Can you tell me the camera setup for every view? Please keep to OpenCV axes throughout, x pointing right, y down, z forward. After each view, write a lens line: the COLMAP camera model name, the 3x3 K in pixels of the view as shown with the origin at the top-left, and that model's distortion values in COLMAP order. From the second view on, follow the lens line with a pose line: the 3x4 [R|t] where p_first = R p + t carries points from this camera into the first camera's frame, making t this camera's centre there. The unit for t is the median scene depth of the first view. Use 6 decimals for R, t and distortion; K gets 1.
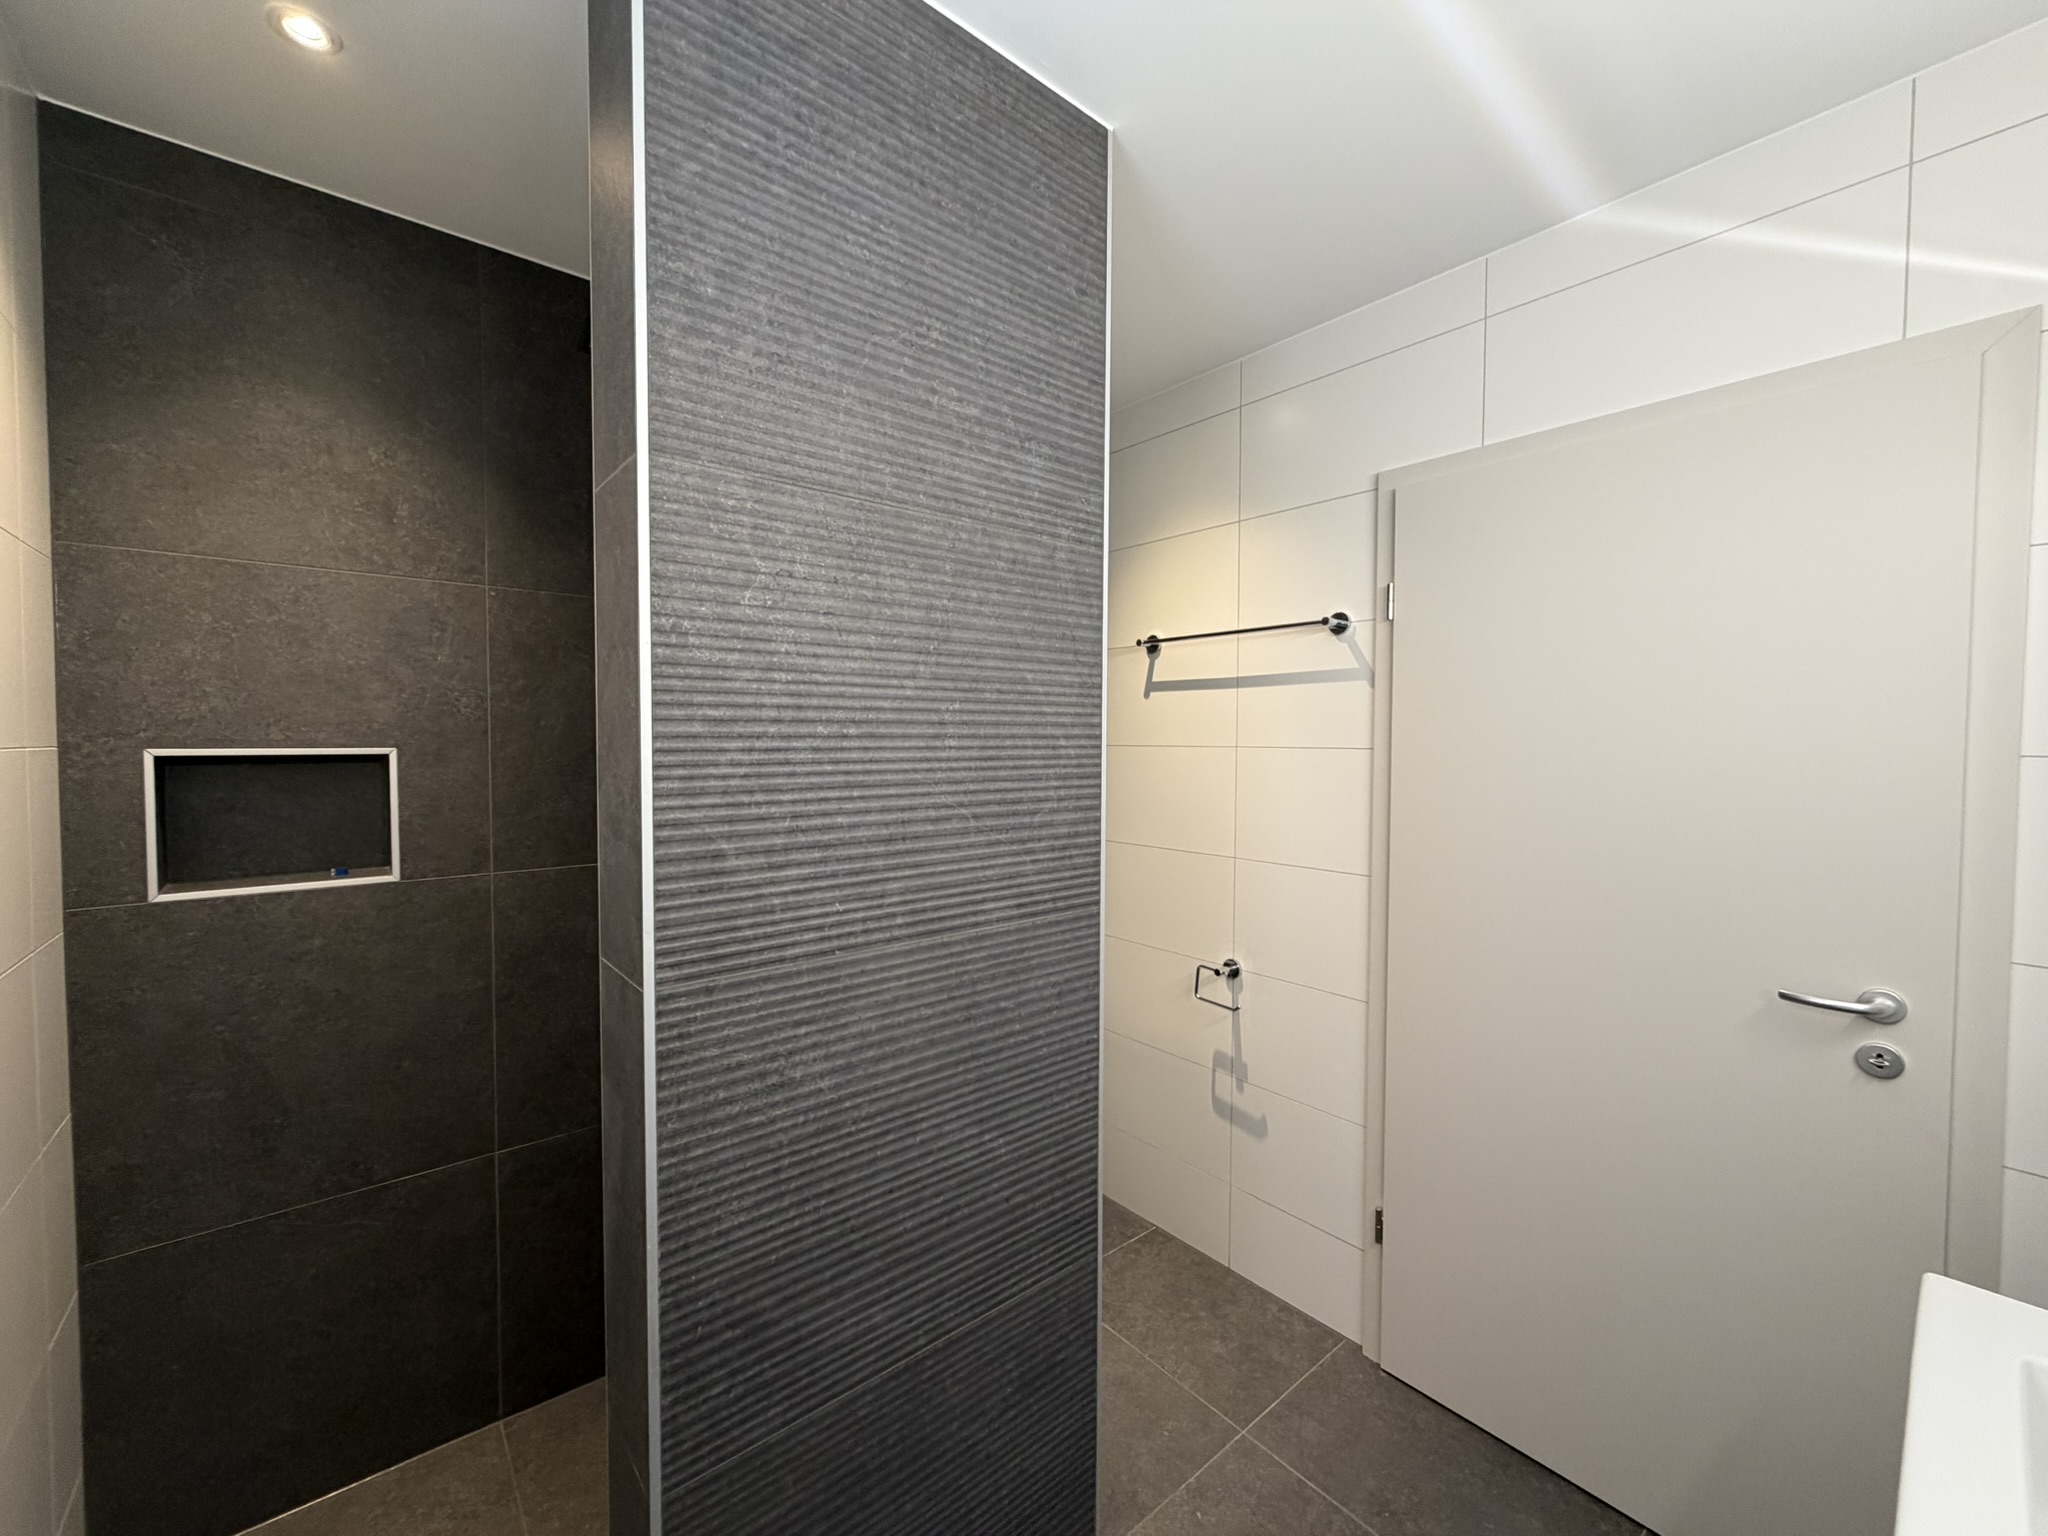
lens RADIAL K [[818.8, 0, 1019.4], [0, 818.8, 767.7], [0, 0, 1]] dist [0.000349, -0.000563]
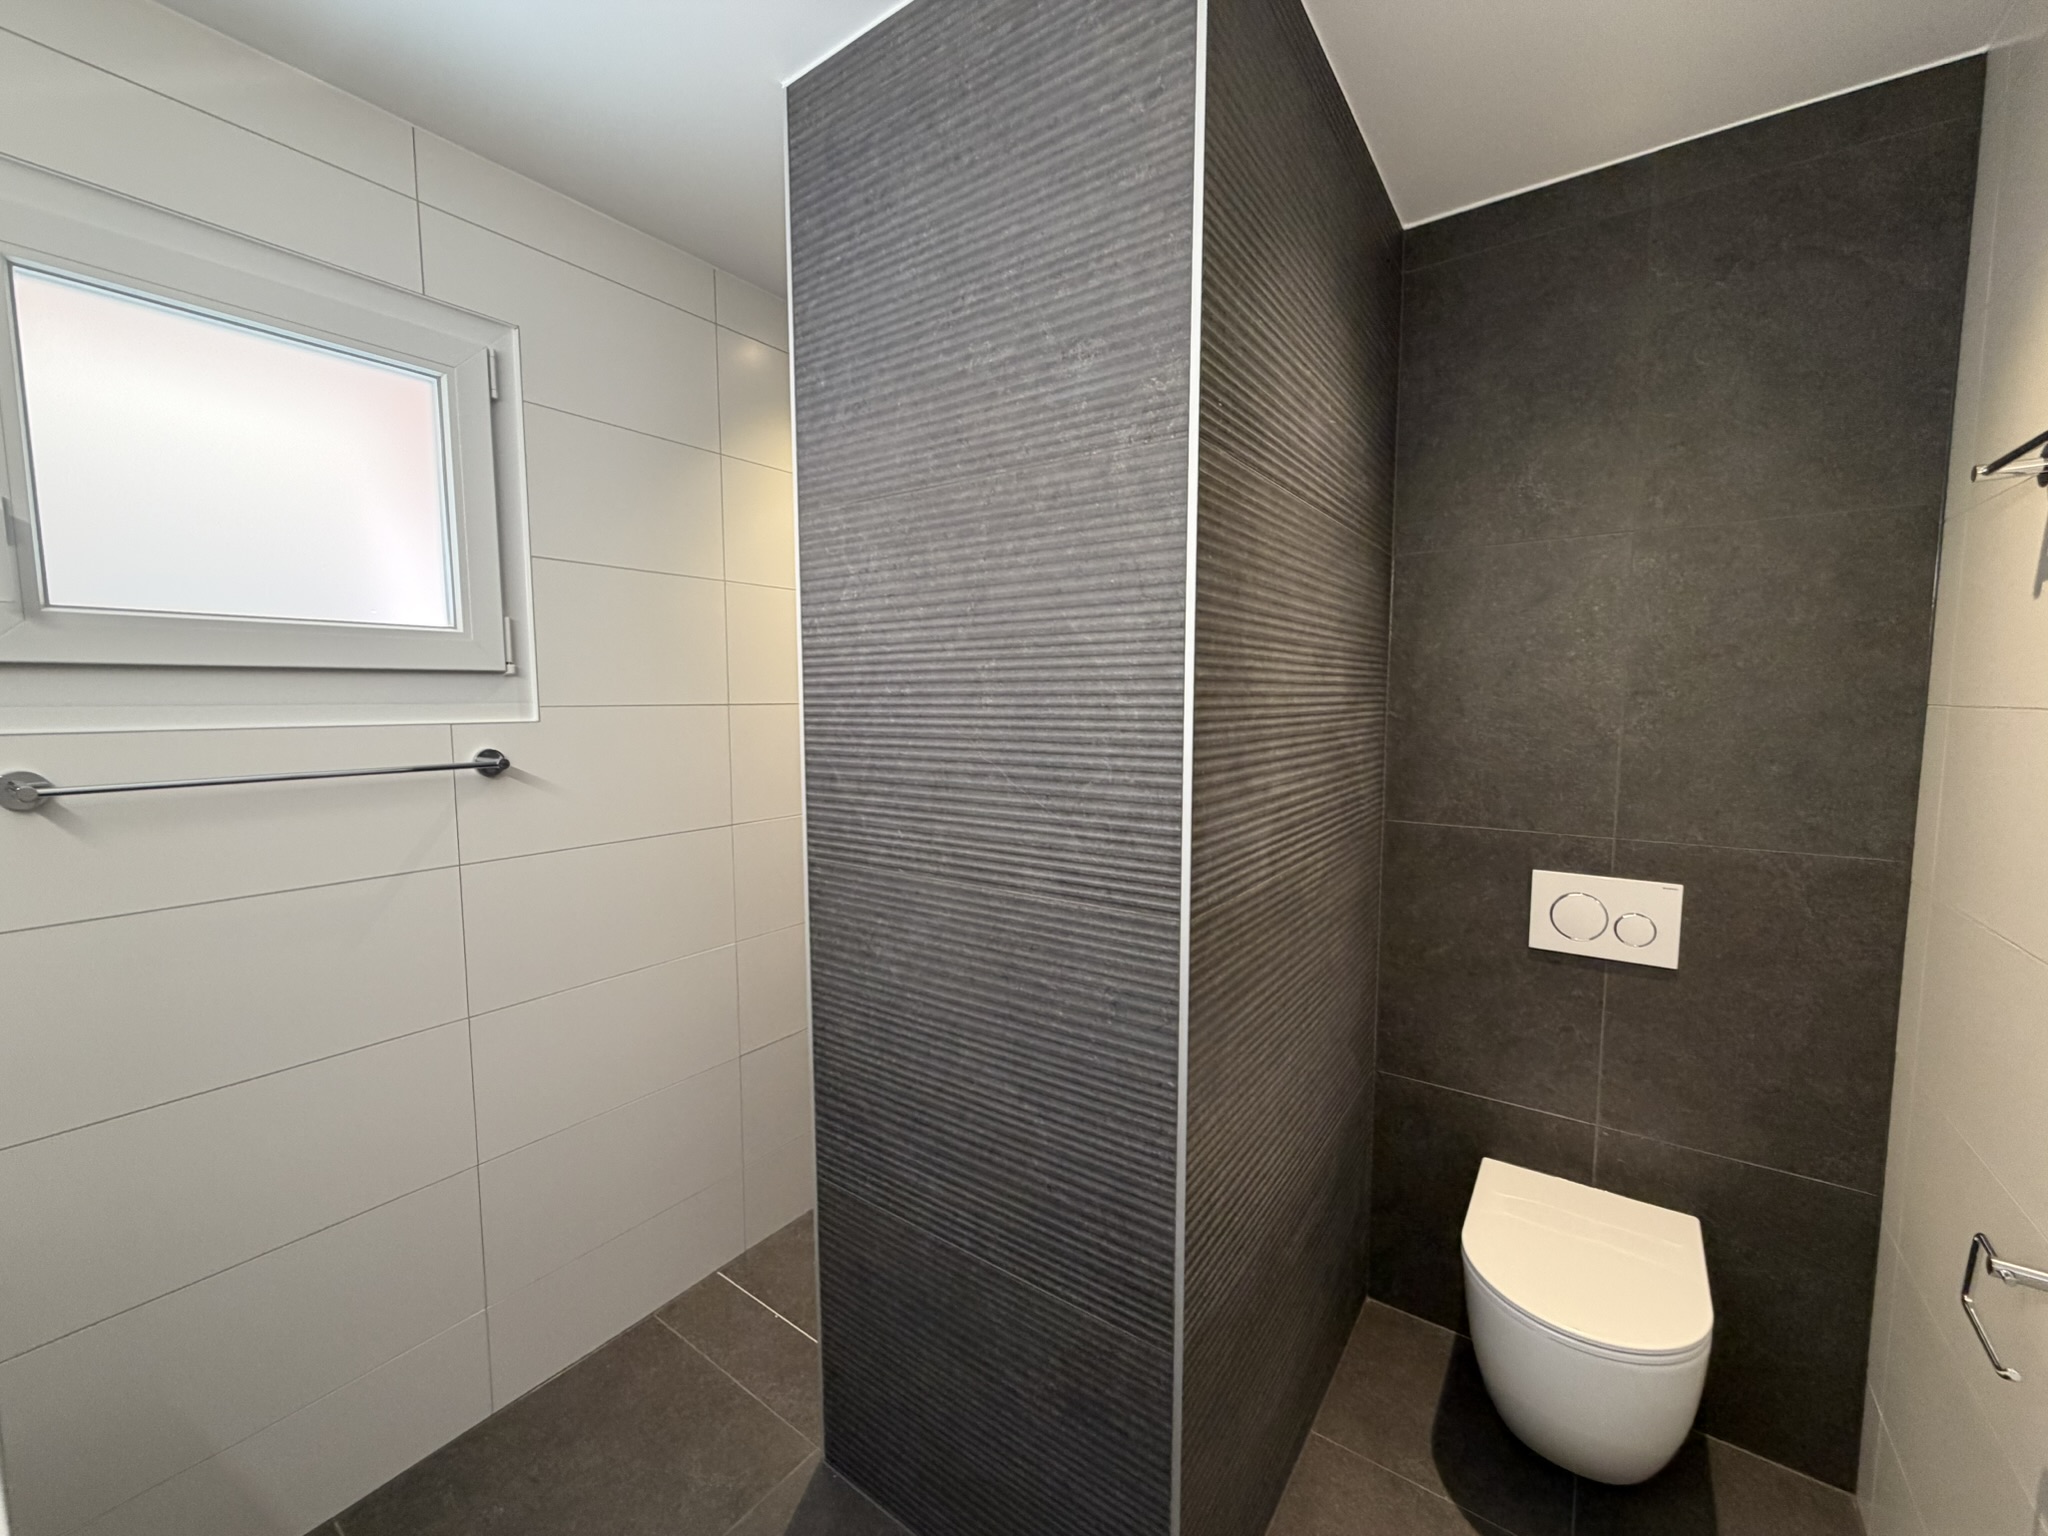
lens RADIAL K [[818.8, 0, 1019.4], [0, 818.8, 767.7], [0, 0, 1]] dist [0.000349, -0.000563]
pose [[0.245141, 0.082145, -0.966001, 0.908205], [-0.030514, 0.996564, 0.077001, -0.026927], [0.969007, 0.010601, 0.246806, 0.782850]]
